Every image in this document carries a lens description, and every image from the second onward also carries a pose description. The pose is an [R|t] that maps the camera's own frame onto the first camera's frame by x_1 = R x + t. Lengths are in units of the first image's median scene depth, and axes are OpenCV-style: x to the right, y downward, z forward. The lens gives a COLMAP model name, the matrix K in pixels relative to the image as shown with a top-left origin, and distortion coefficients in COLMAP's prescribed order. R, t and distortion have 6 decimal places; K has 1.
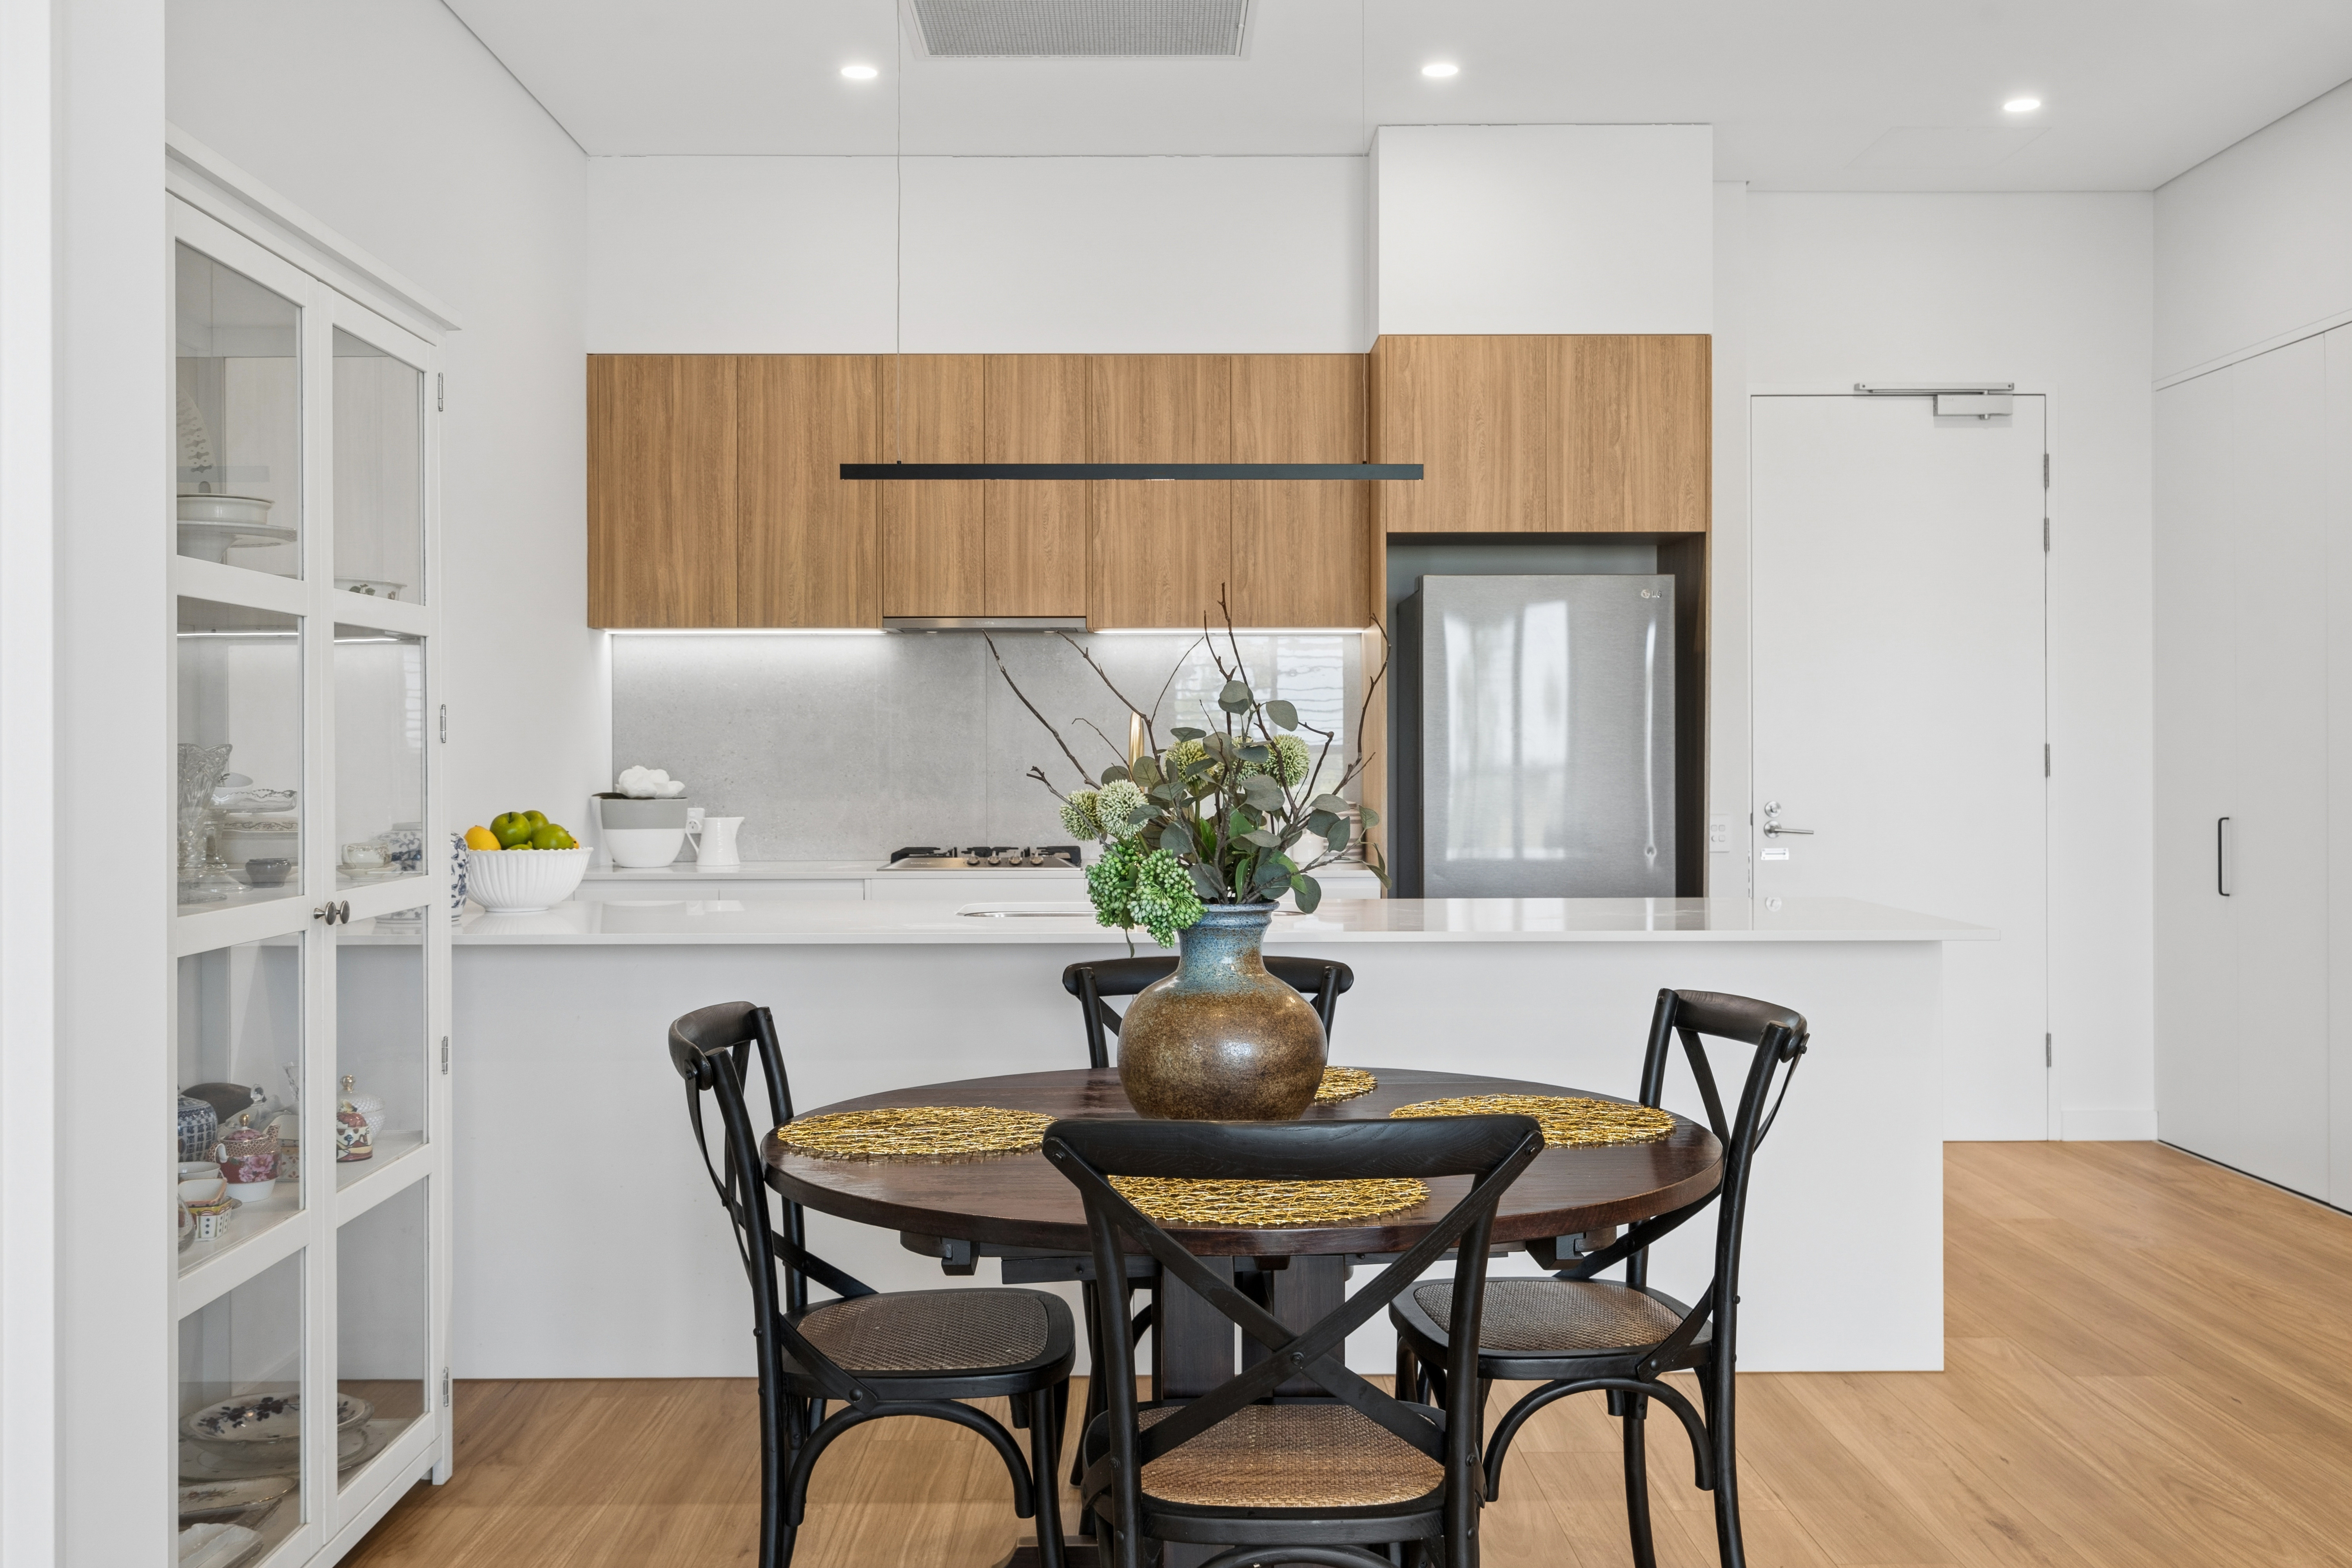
lens RADIAL K [[2188.7, 0, 1169.4], [0, 2188.7, 754.5], [0, 0, 1]] dist [0.015392, 0.000000]
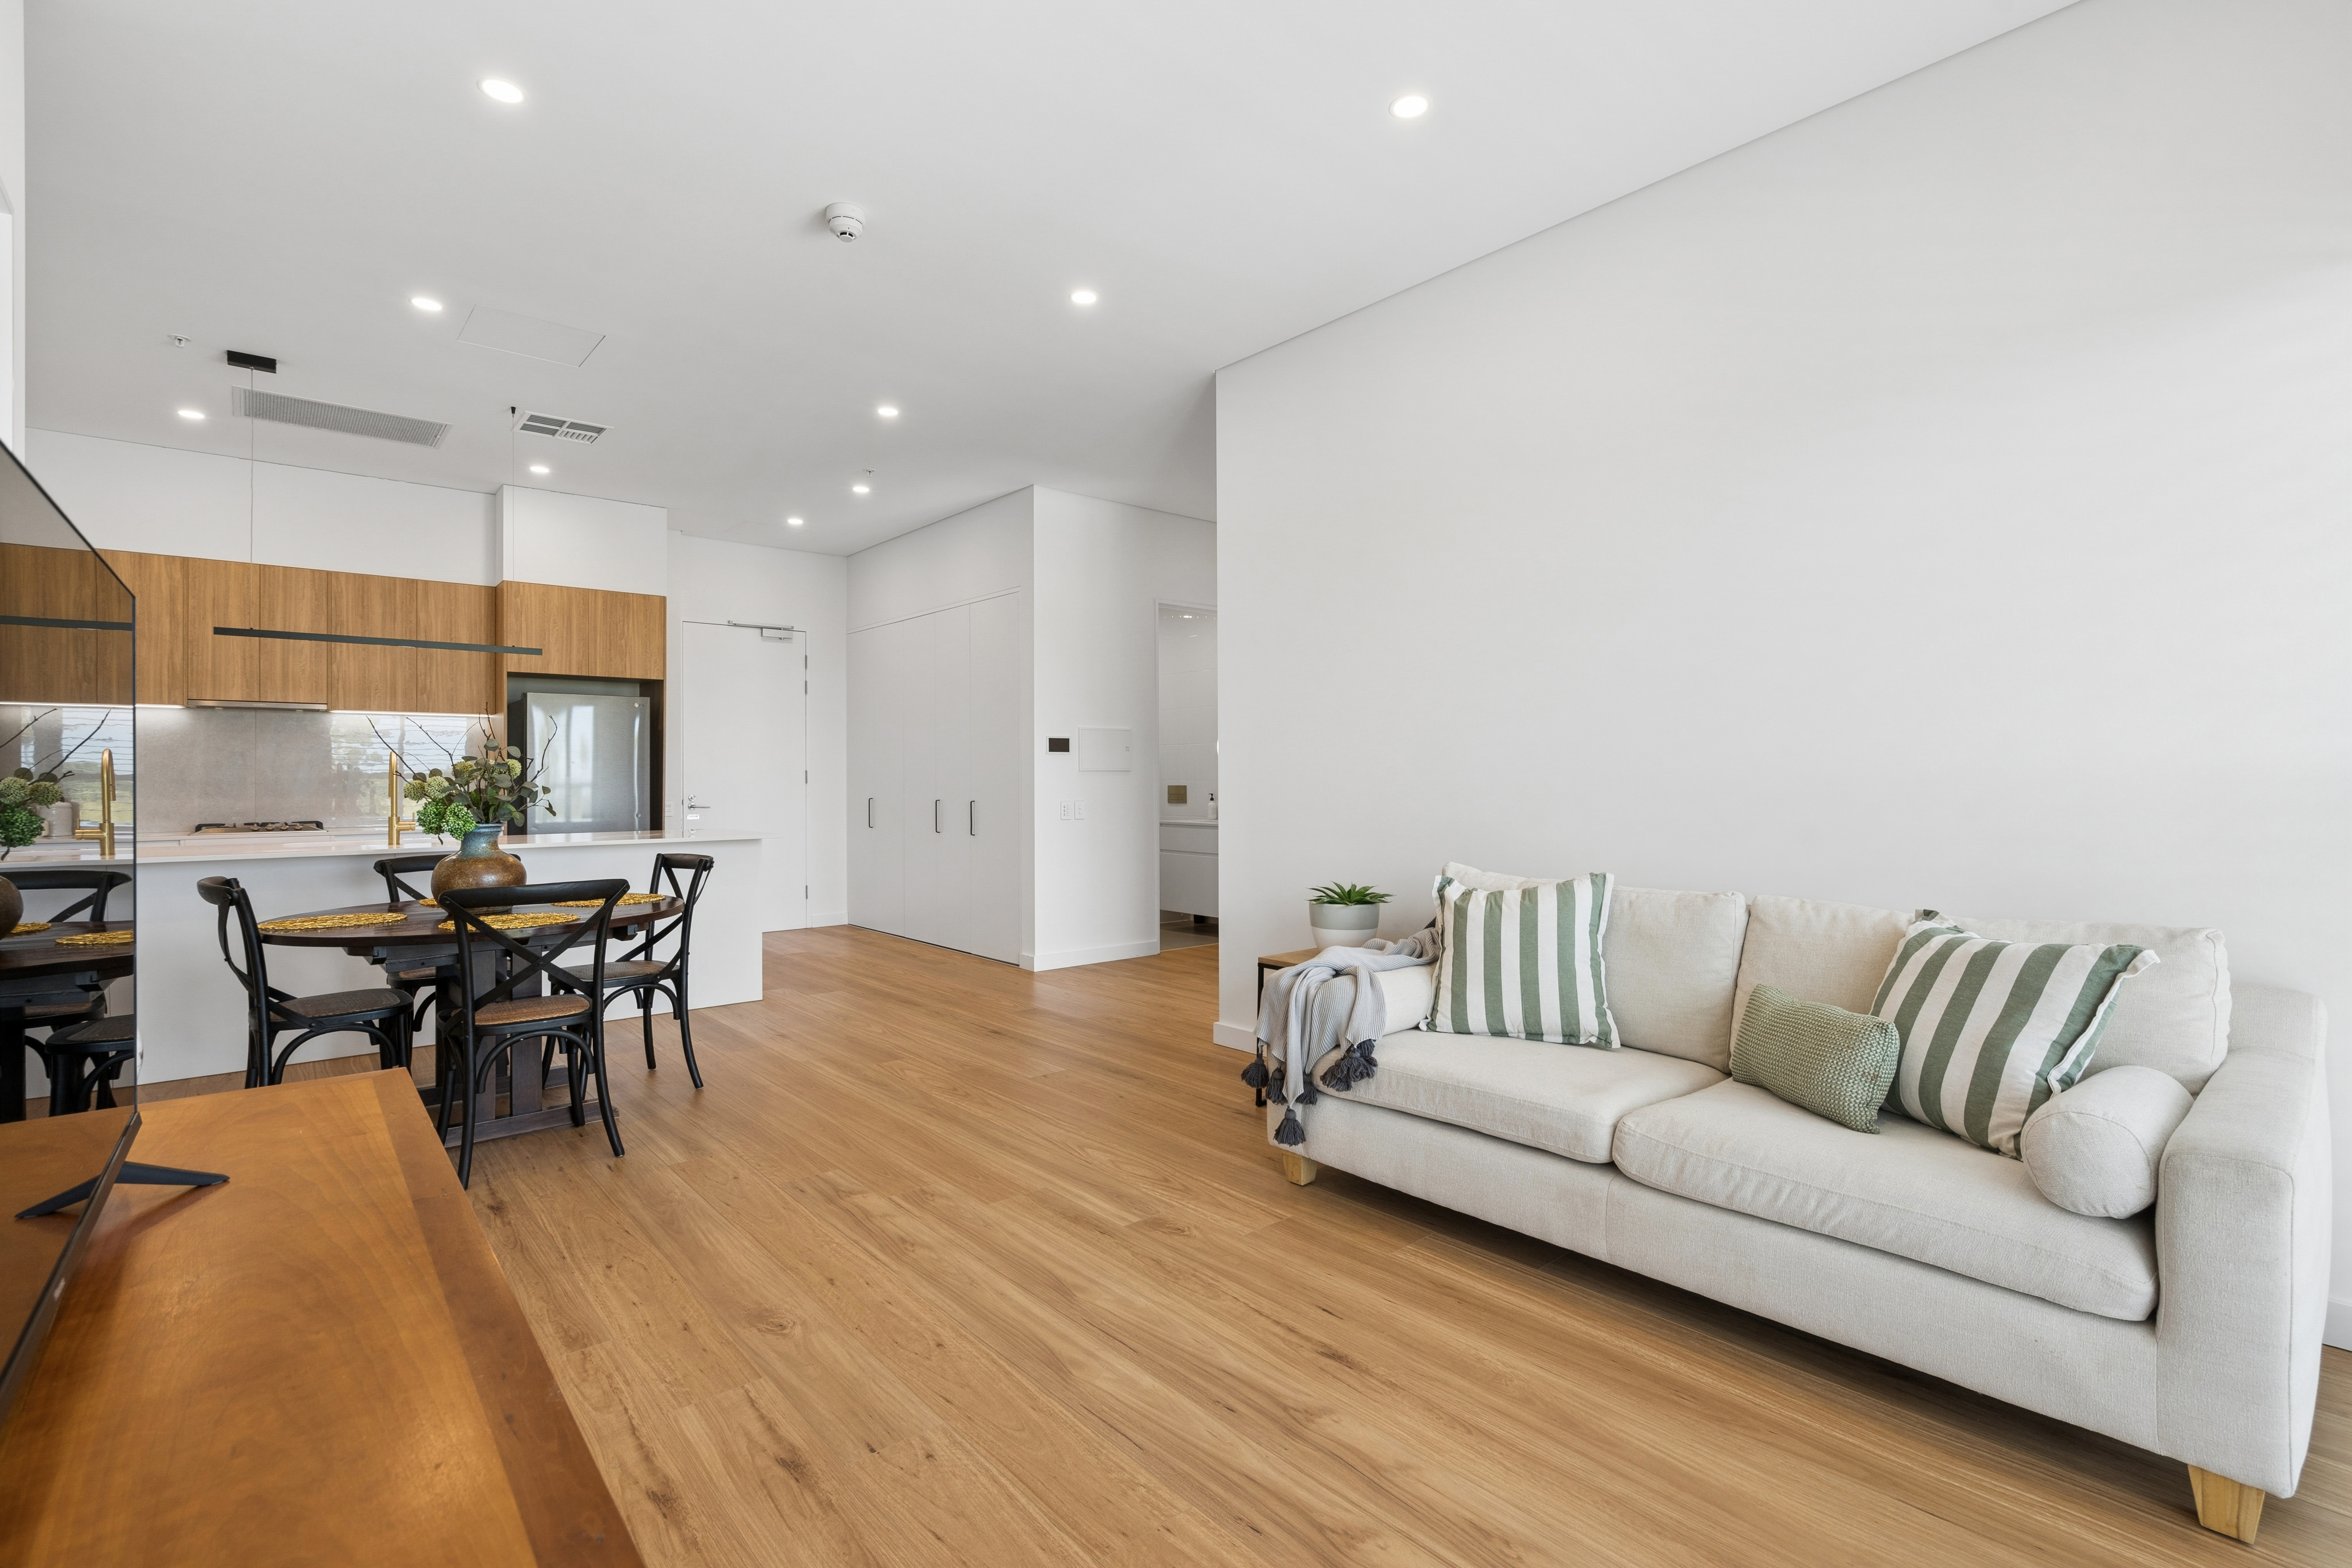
lens RADIAL K [[1095.9, 0, 1180.1], [0, 1095.9, 768.6], [0, 0, 1]] dist [0.000524, 0.001050]
pose [[0.767669, 0.004338, 0.640832, -0.081151], [0.003307, 0.999937, -0.010731, 0.008766], [-0.640838, 0.010357, 0.767606, -0.252503]]
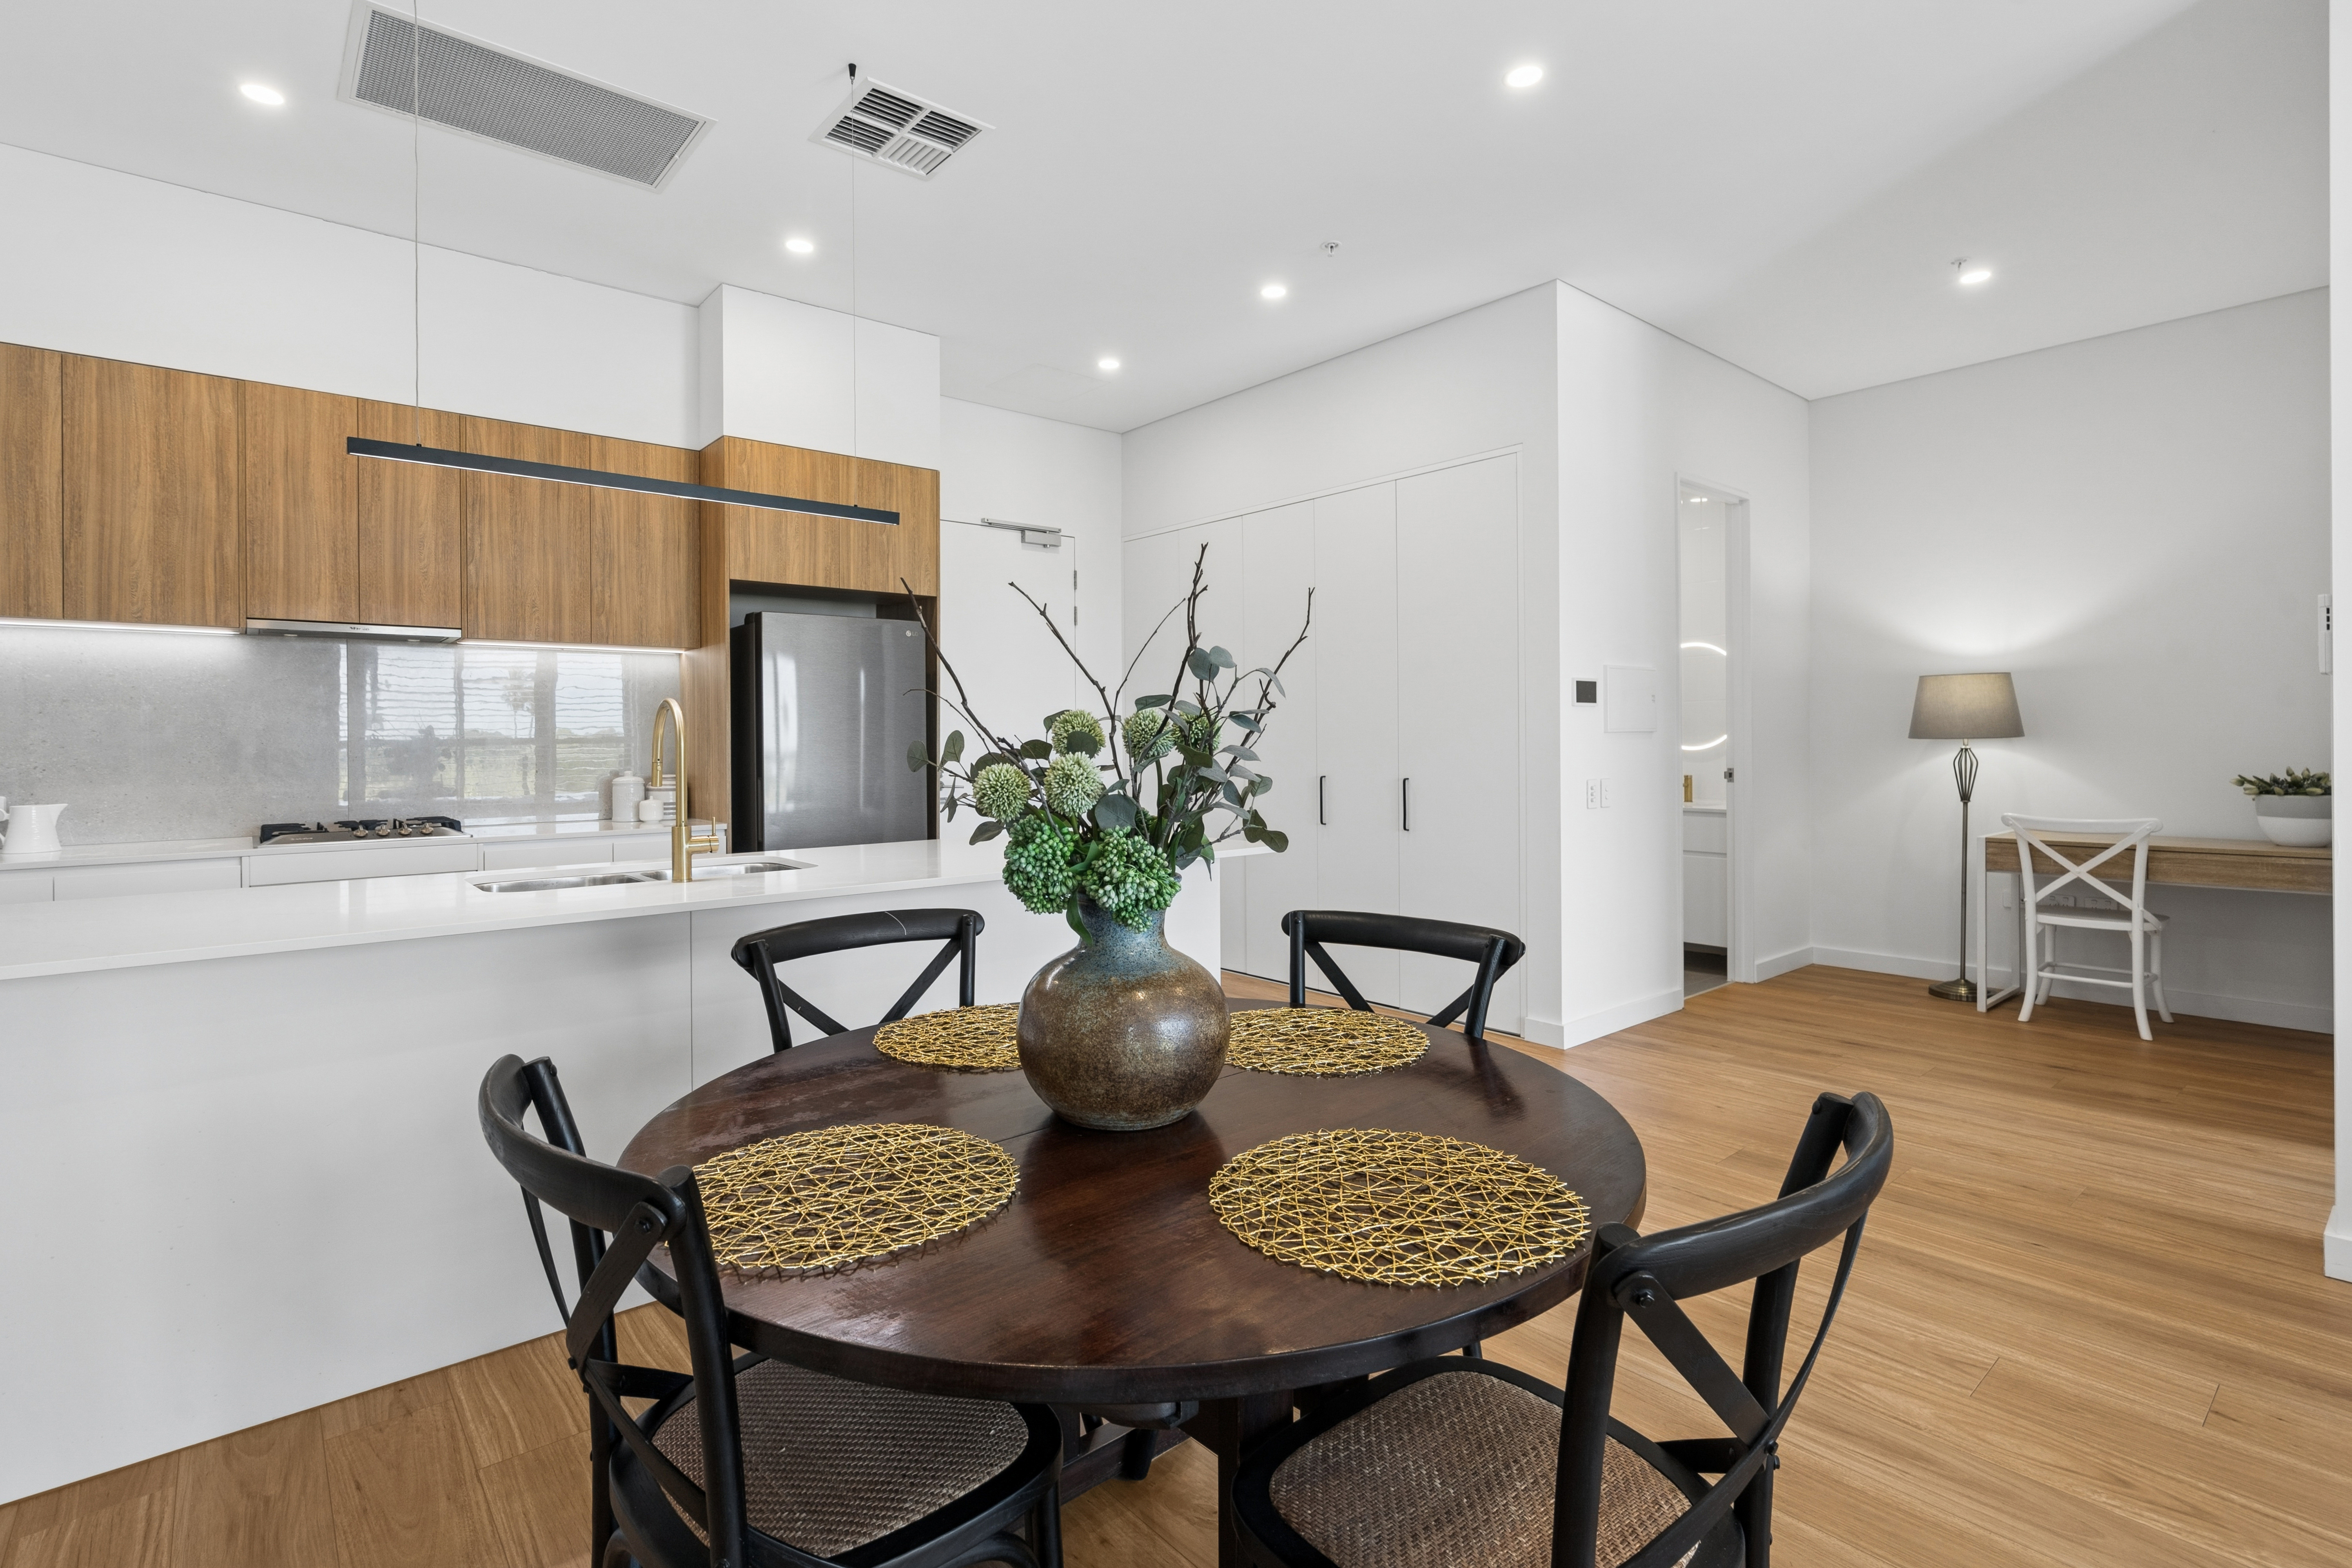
lens RADIAL K [[1095.9, 0, 1136.3], [0, 1095.9, 741.4], [0, 0, 1]] dist [0.000524, 0.001050]
pose [[0.775628, -0.005504, 0.631166, -0.132998], [0.007802, 0.999969, -0.000868, 0.003514], [-0.631142, 0.005598, 0.775647, 0.288941]]
